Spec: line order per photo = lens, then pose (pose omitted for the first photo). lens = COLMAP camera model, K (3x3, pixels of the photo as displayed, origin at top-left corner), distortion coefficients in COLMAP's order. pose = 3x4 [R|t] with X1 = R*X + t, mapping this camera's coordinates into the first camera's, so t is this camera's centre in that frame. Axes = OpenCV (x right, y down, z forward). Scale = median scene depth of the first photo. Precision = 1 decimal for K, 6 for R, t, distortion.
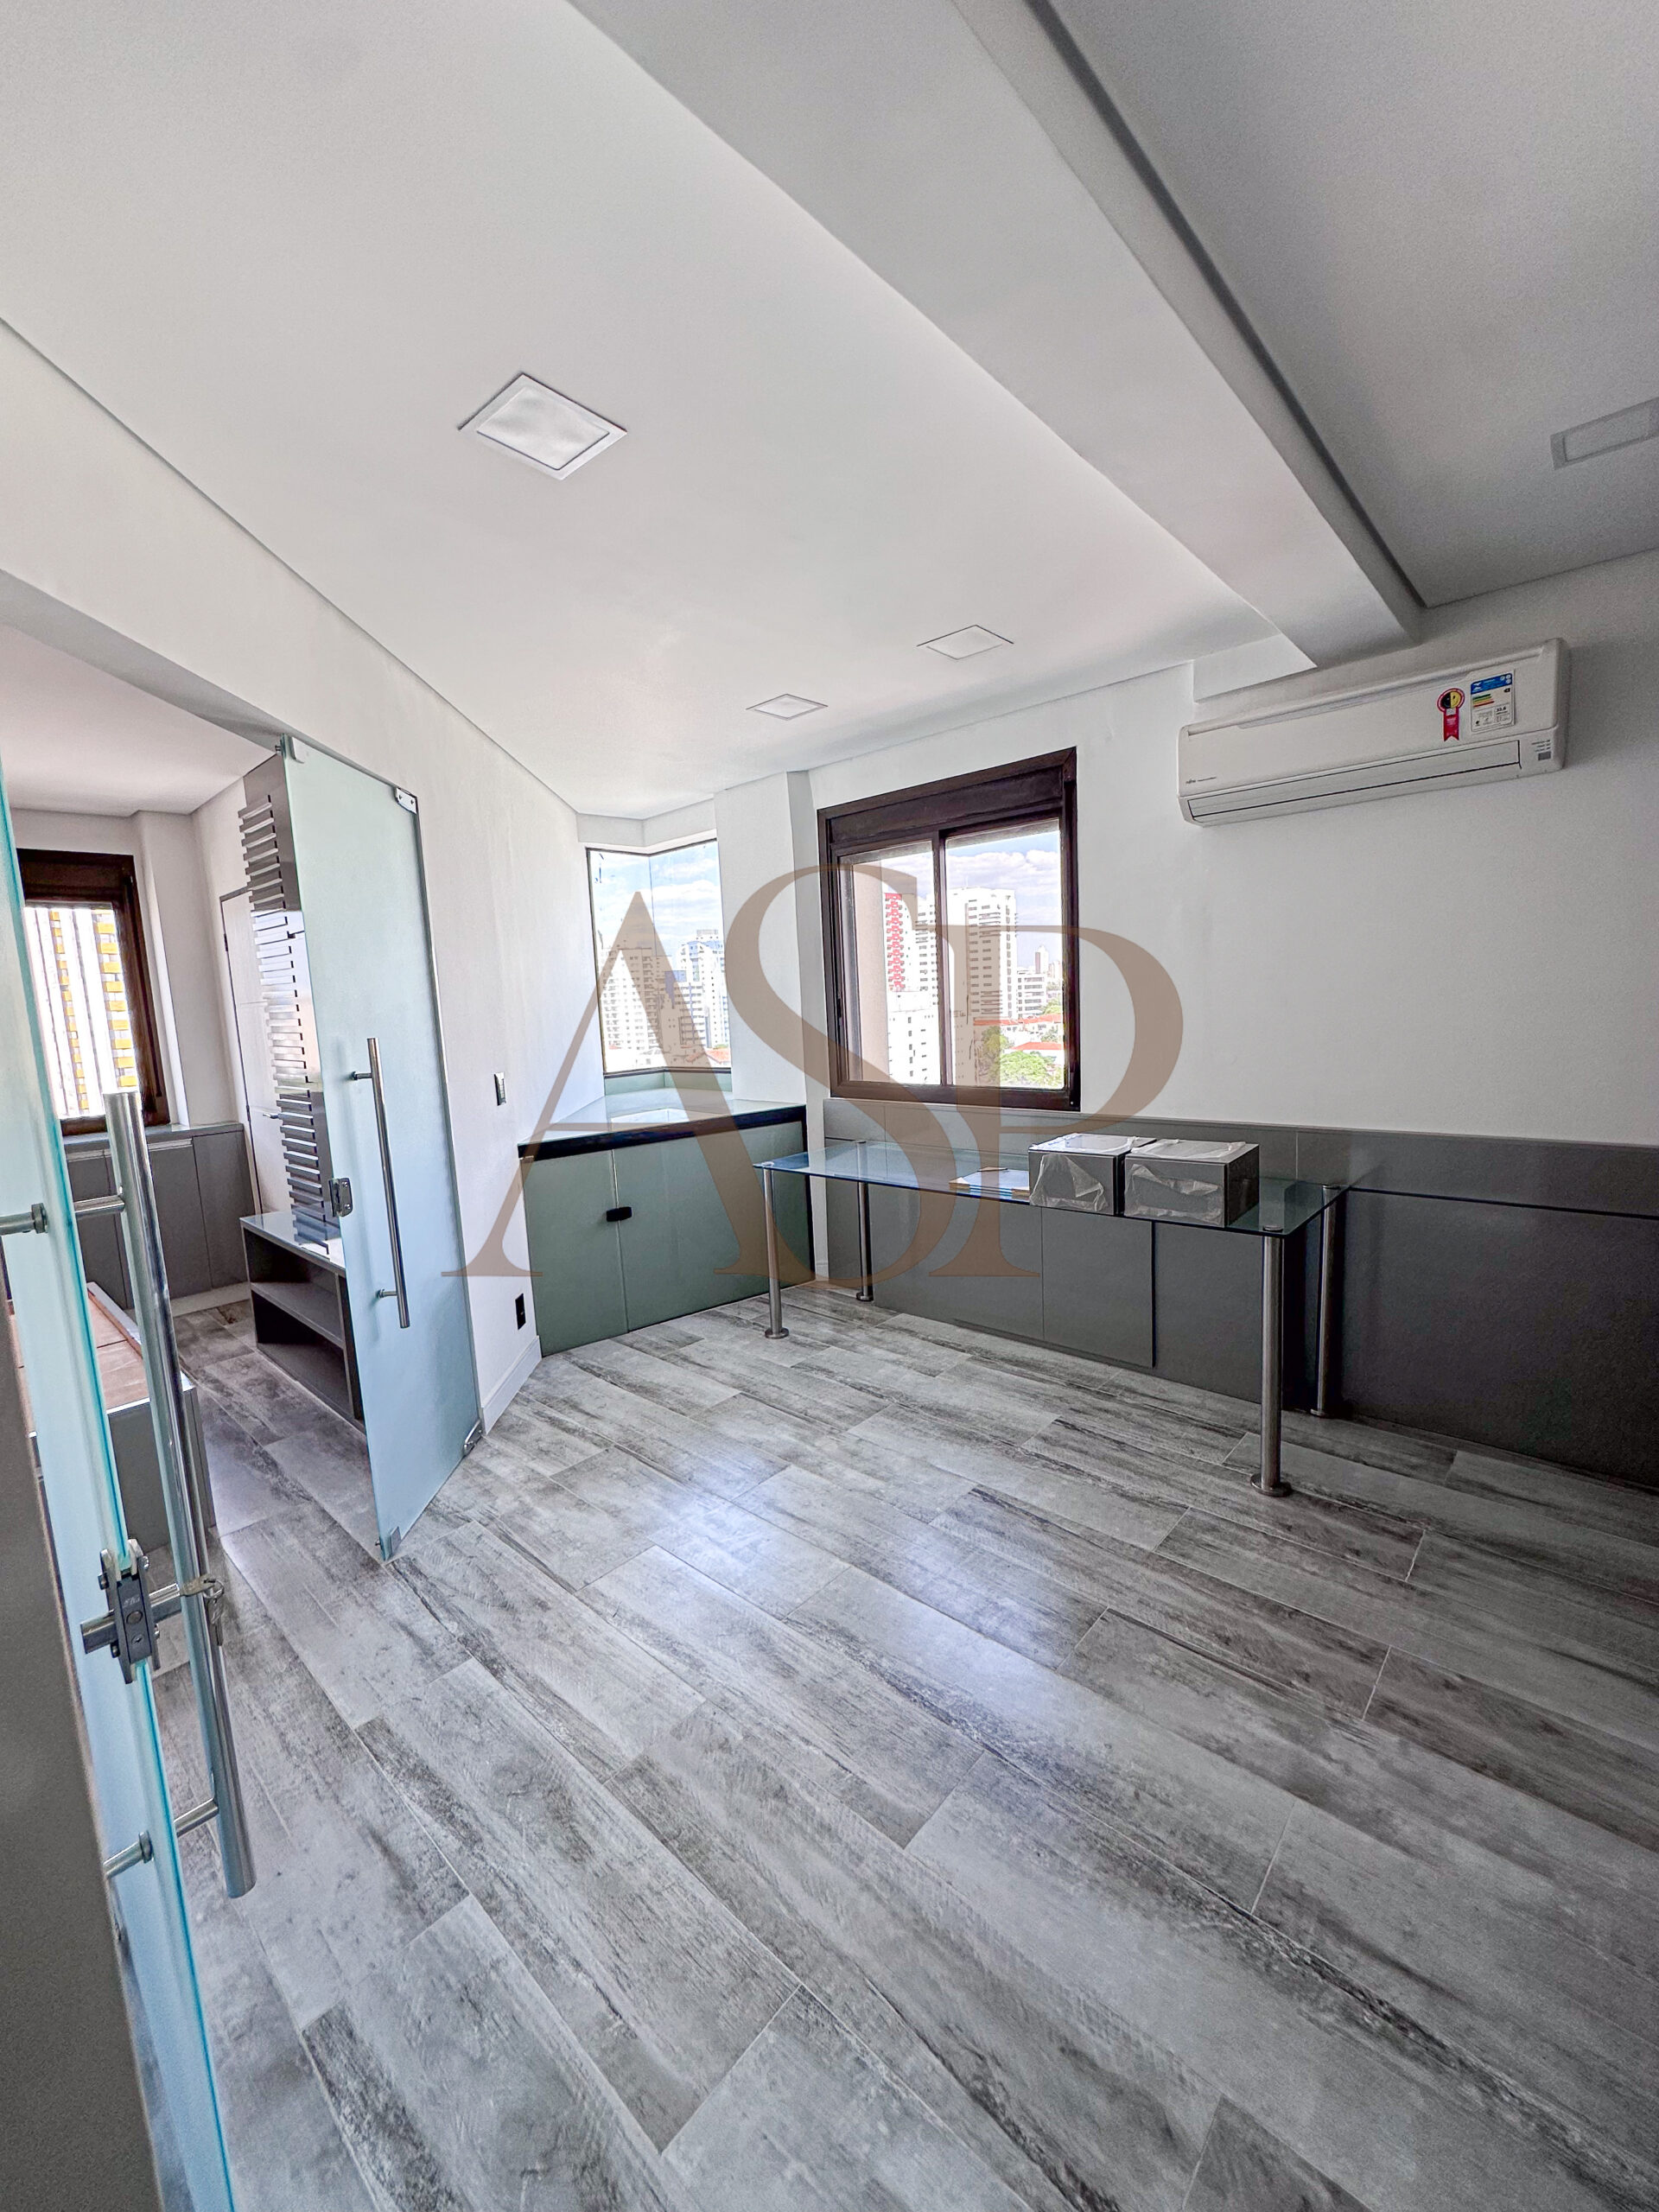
lens RADIAL K [[874.0, 0, 831.2], [0, 874.0, 1110.1], [0, 0, 1]] dist [-0.000033, 0.001108]
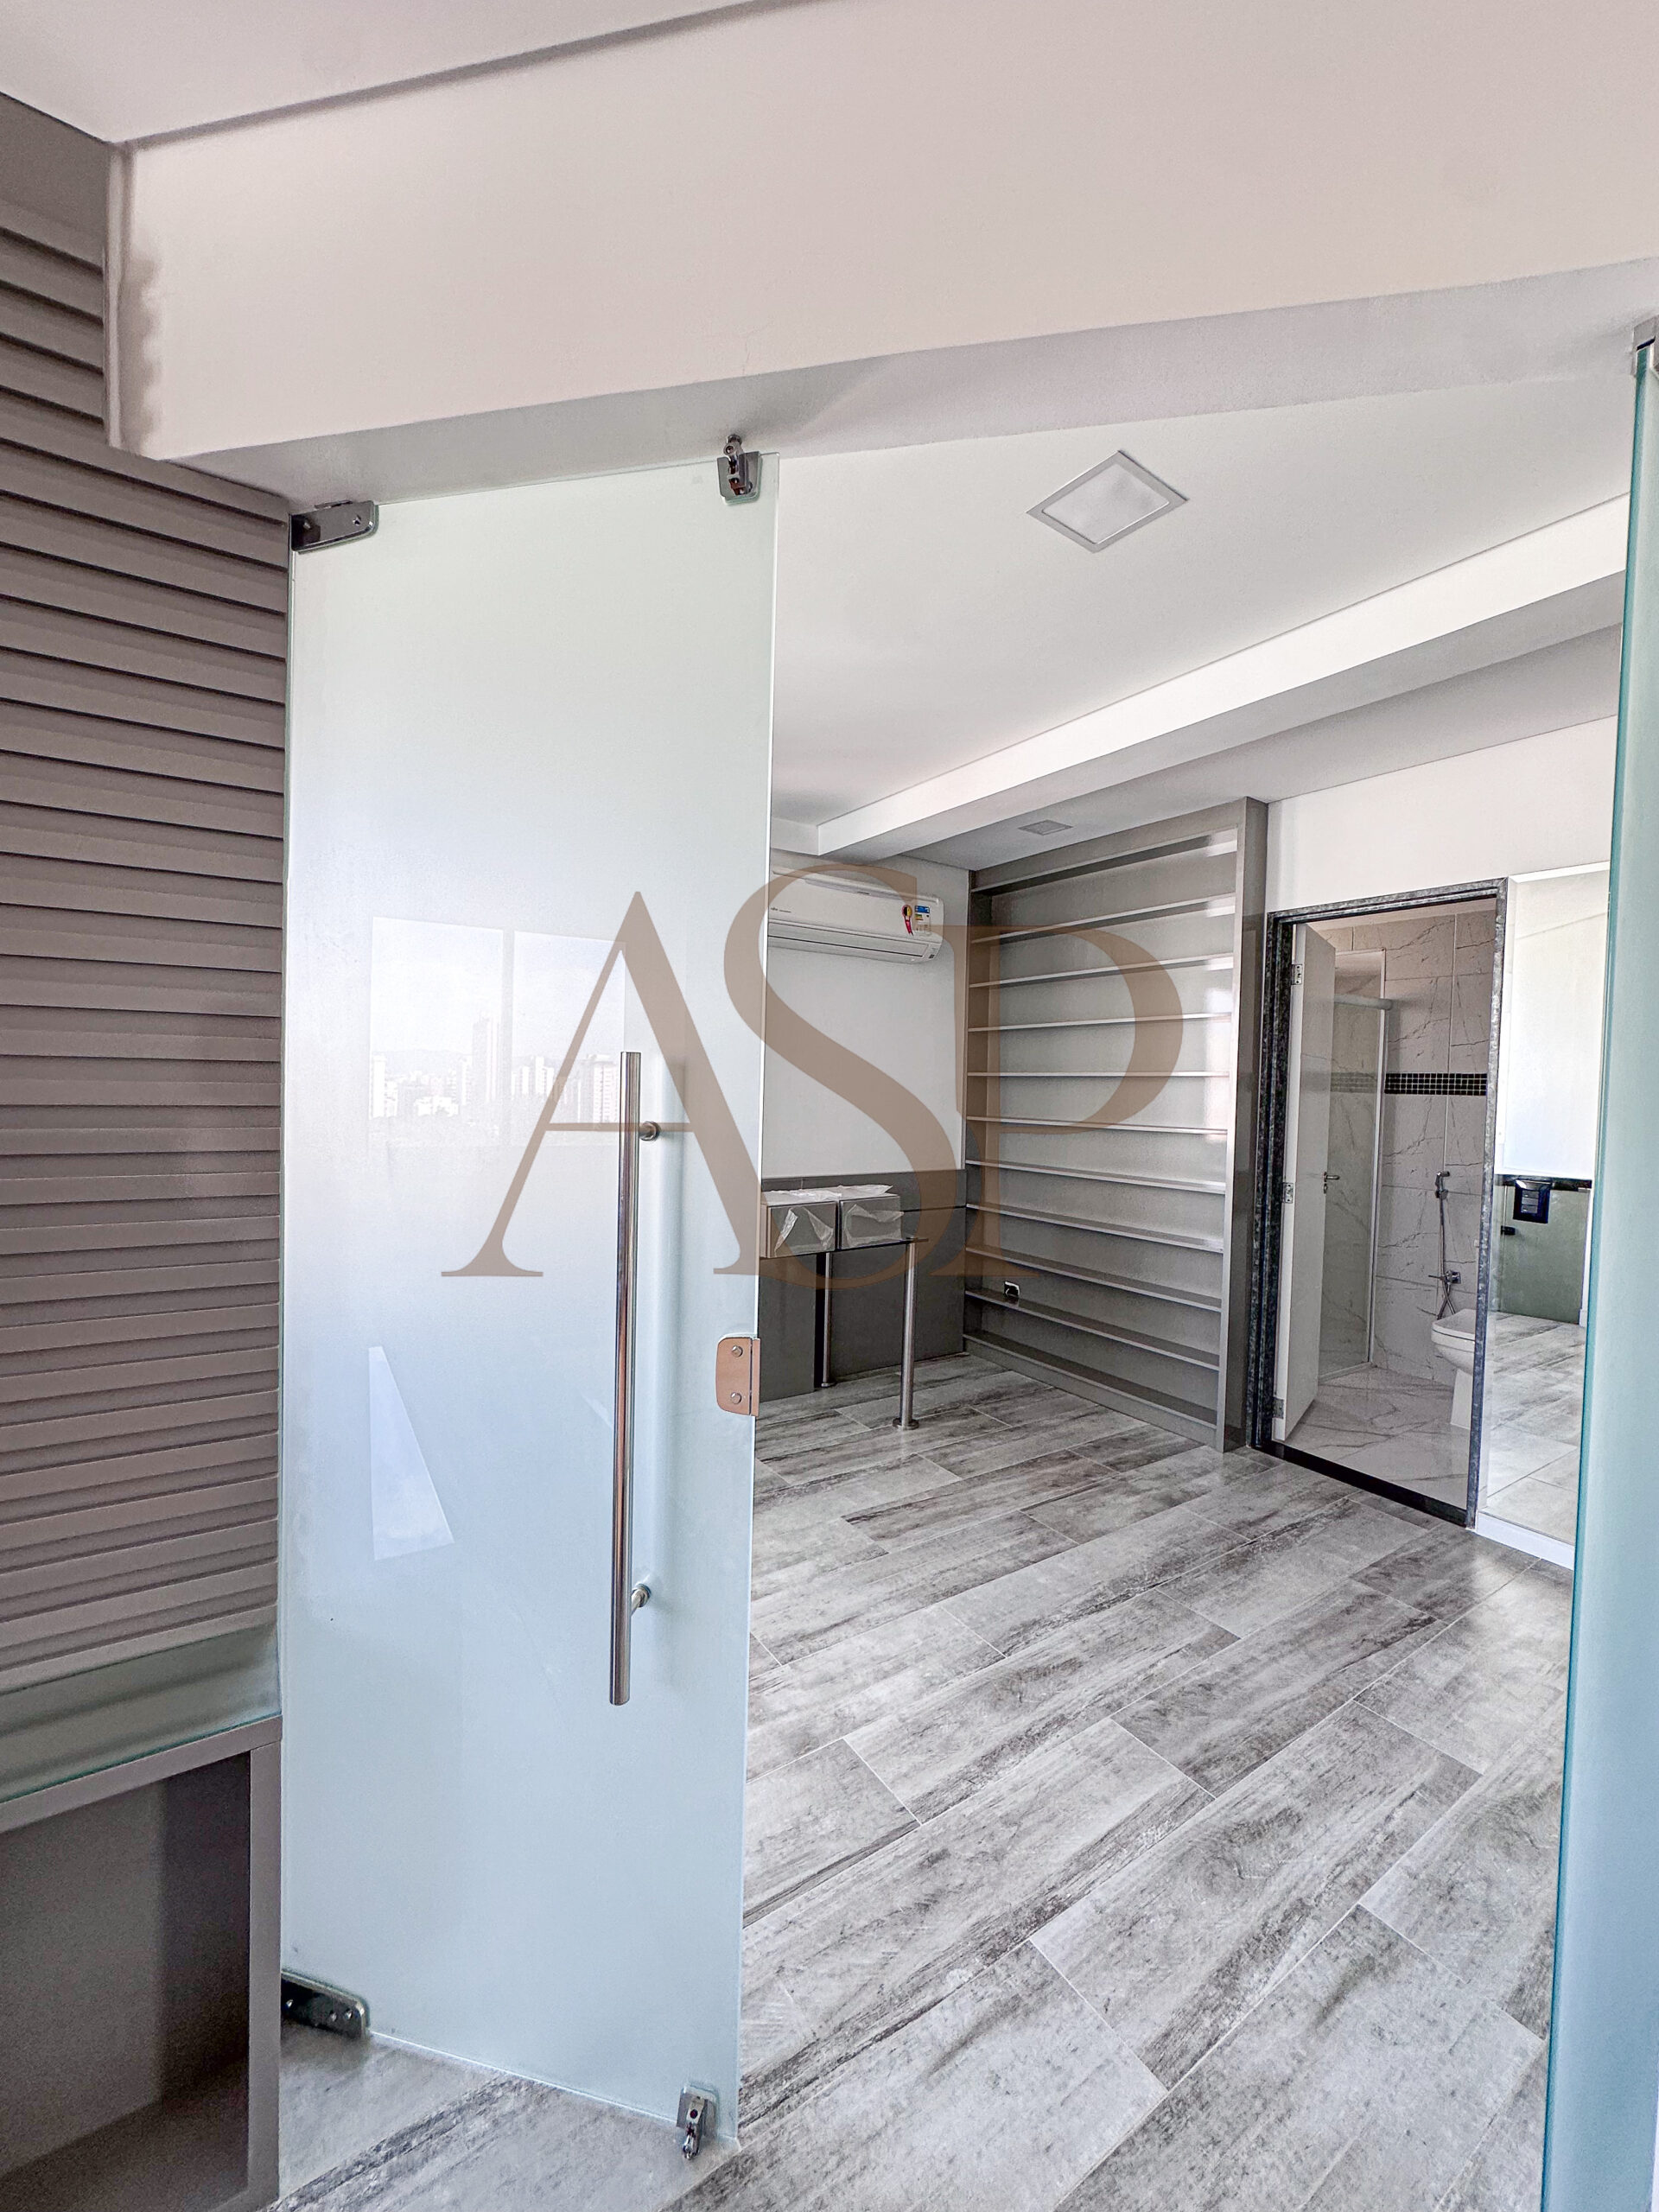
lens RADIAL K [[874.0, 0, 844.7], [0, 874.0, 1095.4], [0, 0, 1]] dist [-0.000033, 0.001108]
pose [[0.240468, 0.043911, 0.969663, -1.289349], [0.086885, 0.993992, -0.066559, -0.014644], [-0.966761, 0.100255, 0.235208, 1.014395]]
